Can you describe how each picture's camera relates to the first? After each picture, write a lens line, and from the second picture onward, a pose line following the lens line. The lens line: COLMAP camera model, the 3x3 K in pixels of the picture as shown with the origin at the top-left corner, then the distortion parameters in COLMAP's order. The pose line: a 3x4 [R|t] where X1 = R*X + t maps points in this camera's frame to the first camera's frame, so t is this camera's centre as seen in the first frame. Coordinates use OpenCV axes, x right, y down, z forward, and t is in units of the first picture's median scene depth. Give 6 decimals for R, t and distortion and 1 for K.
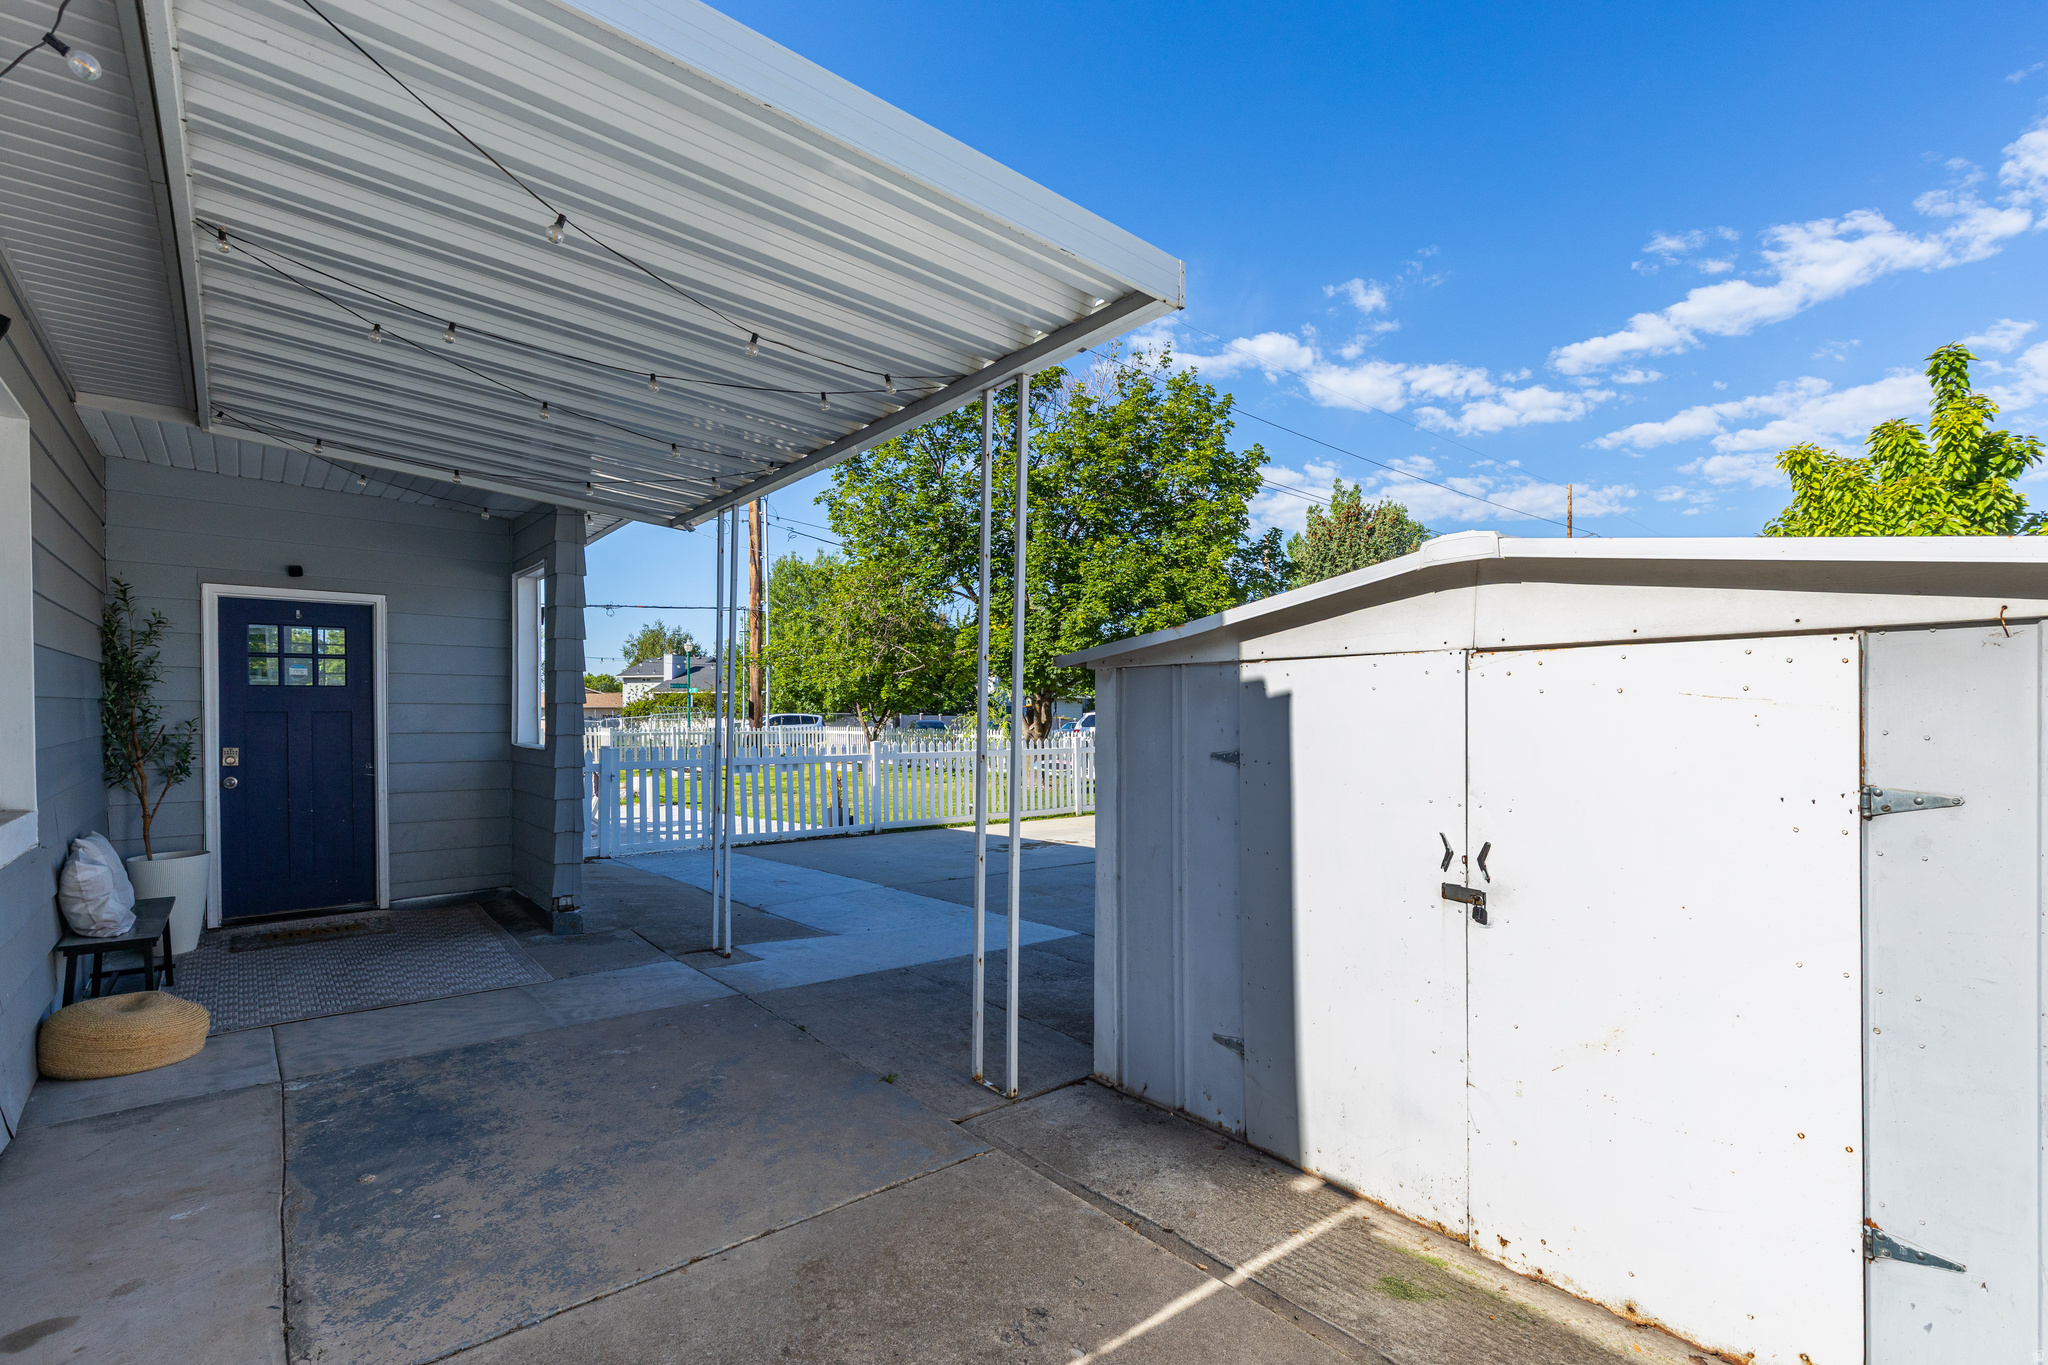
lens RADIAL K [[919.0, 0, 1026.7], [0, 919.0, 695.6], [0, 0, 1]] dist [0.005001, -0.000315]
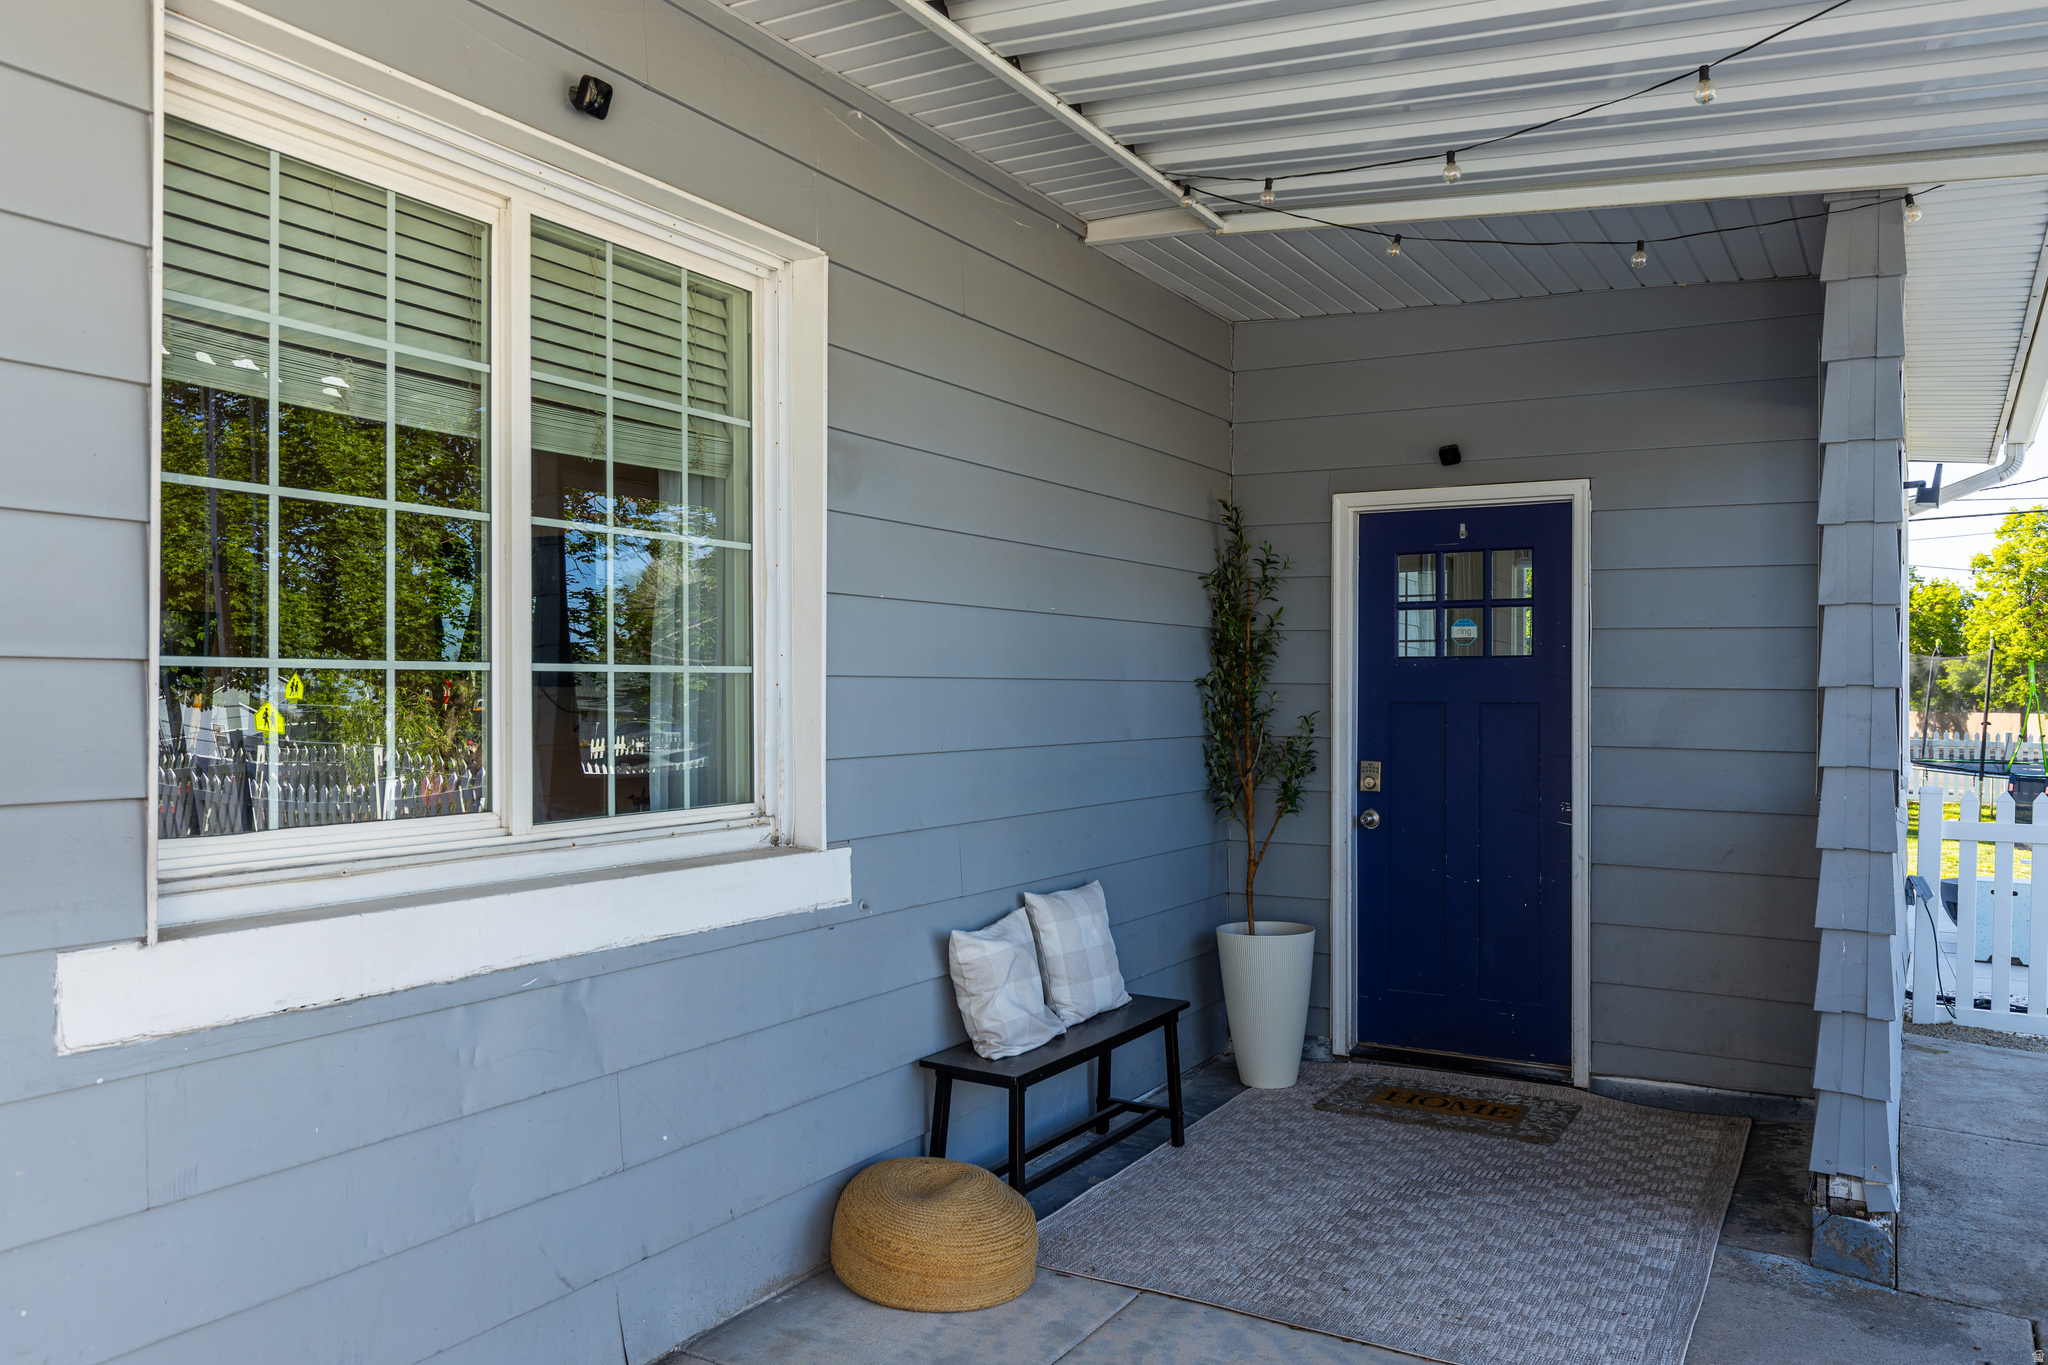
lens RADIAL K [[1501.4, 0, 1026.4], [0, 1501.4, 683.5], [0, 0, 1]] dist [0.005921, 0.000959]
pose [[0.347389, -0.003490, -0.937715, -0.018079], [0.006412, 0.999979, -0.001346, 0.005478], [0.937699, -0.005545, 0.347404, 0.463304]]
